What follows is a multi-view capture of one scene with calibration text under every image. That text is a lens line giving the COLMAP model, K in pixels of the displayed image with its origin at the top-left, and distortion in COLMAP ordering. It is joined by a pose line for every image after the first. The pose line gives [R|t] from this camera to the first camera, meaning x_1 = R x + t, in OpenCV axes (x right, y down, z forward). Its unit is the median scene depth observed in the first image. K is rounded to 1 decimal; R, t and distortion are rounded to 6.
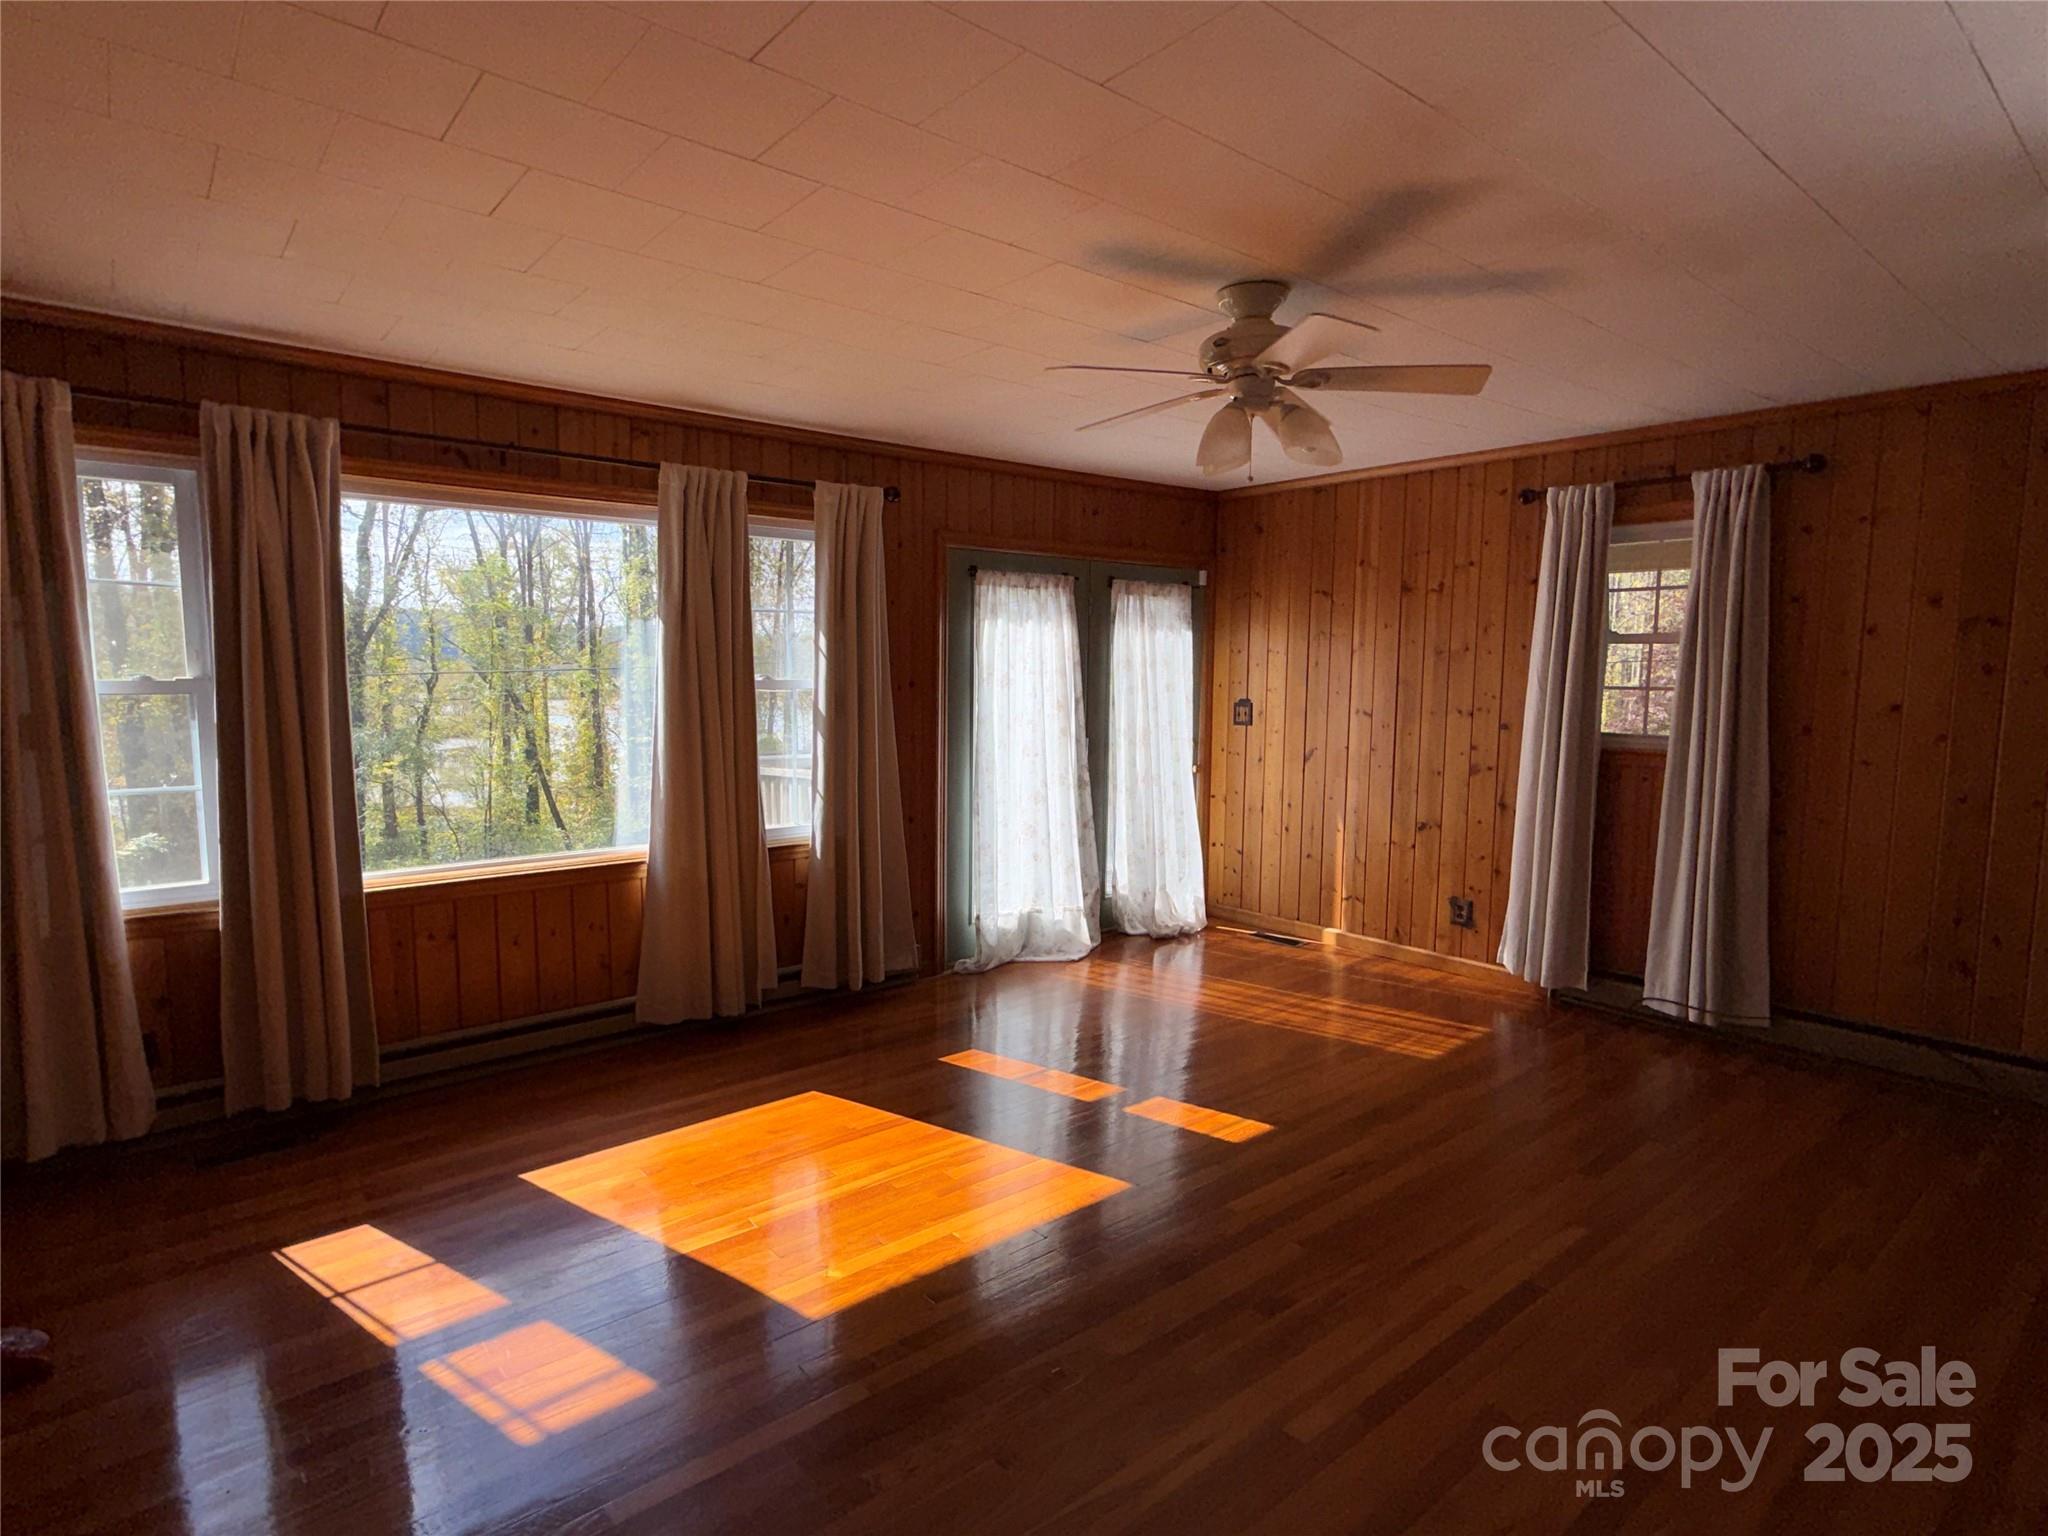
lens RADIAL K [[1077.6, 0, 1015.8], [0, 1077.6, 768.5], [0, 0, 1]] dist [0.000473, -0.001900]
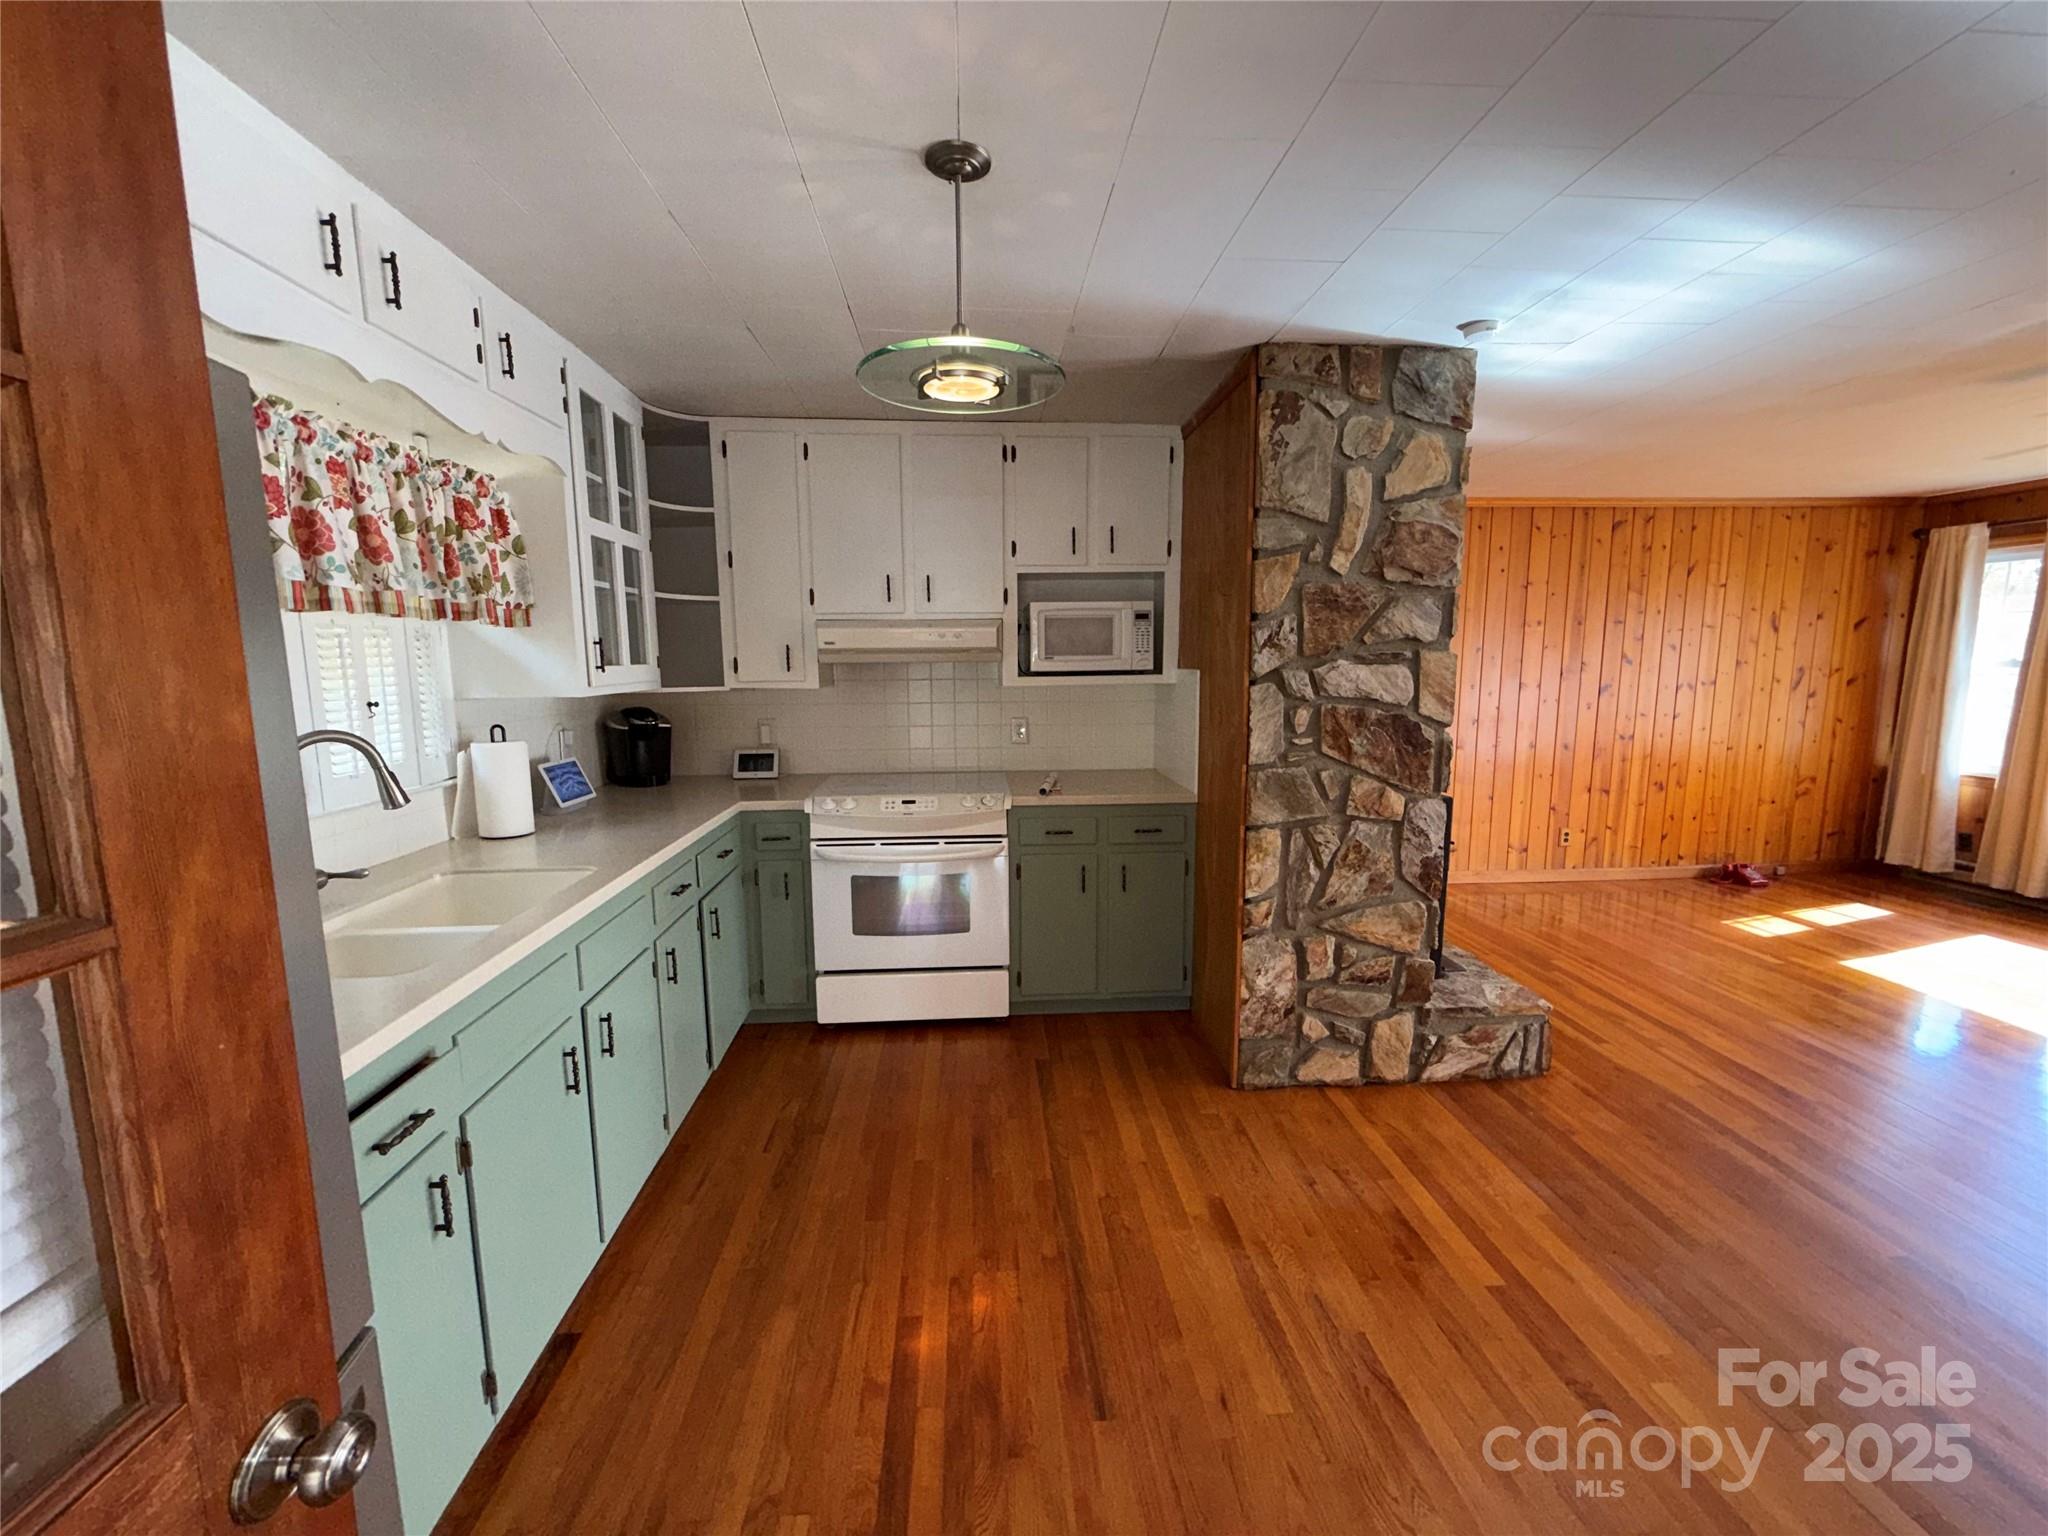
lens RADIAL K [[809.6, 0, 1020.1], [0, 809.6, 766.6], [0, 0, 1]] dist [-0.000905, 0.000044]
pose [[-0.594610, 0.103294, -0.797351, 1.158935], [-0.072290, 0.980828, 0.180972, -0.022169], [0.800758, 0.165248, -0.575743, 0.327101]]
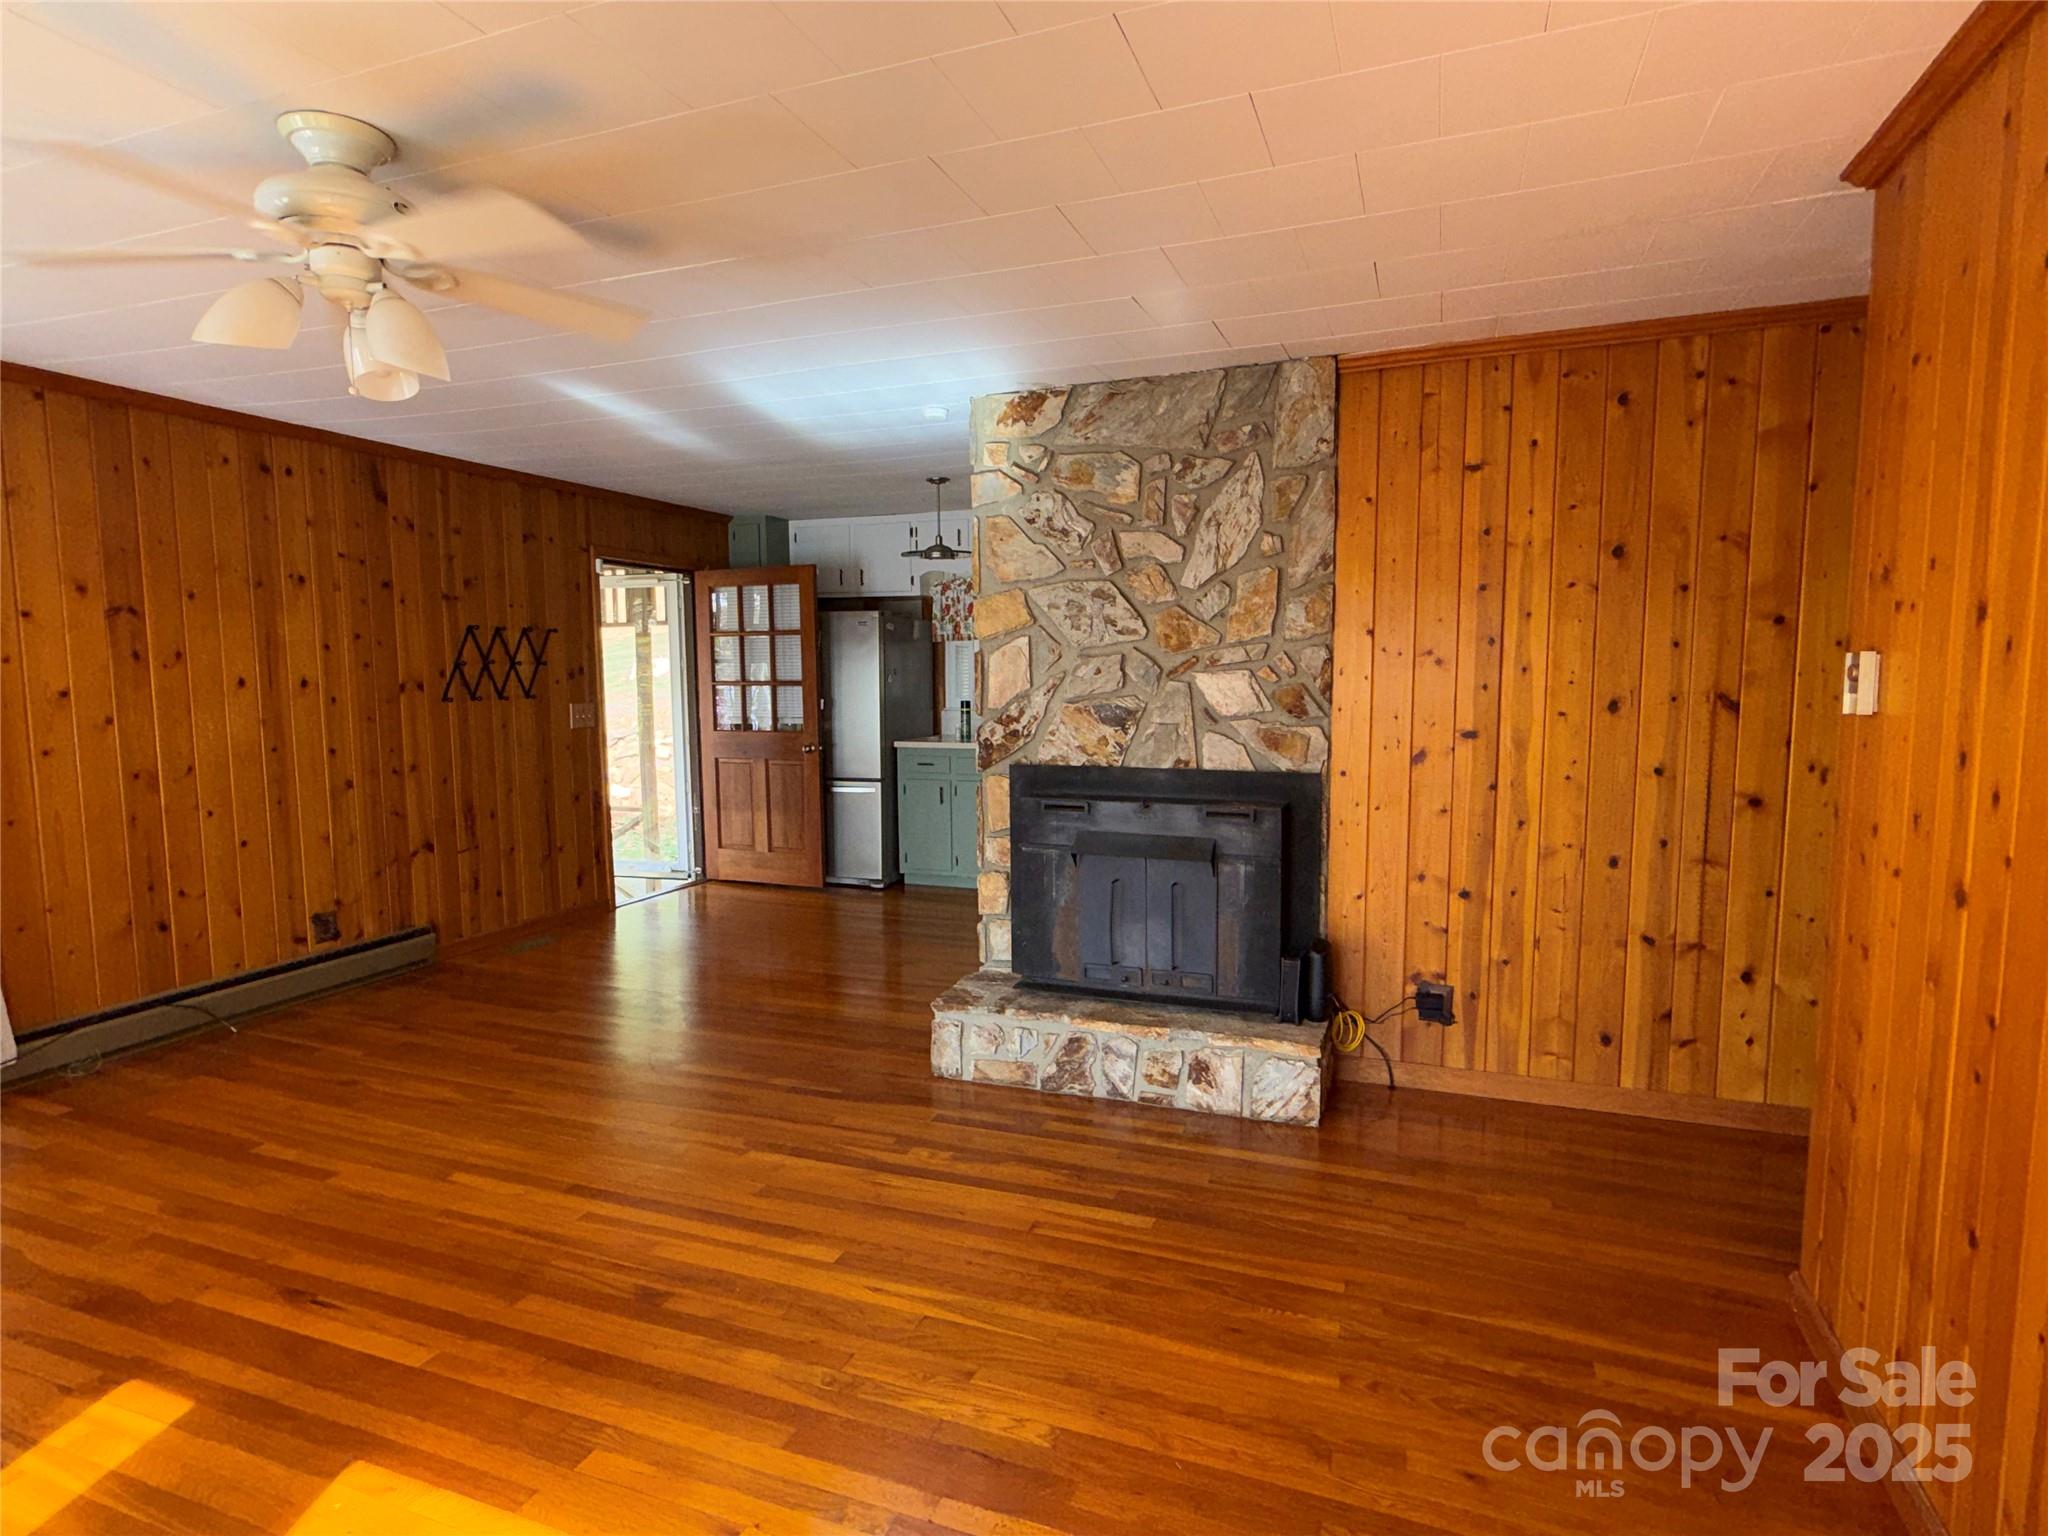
lens RADIAL K [[1077.6, 0, 1031.8], [0, 1077.6, 770.8], [0, 0, 1]] dist [0.000473, -0.001900]
pose [[-0.497002, -0.092338, 0.862822, -0.445842], [0.083908, 0.984549, 0.153697, -0.059388], [-0.863683, 0.148785, -0.481575, 0.664668]]
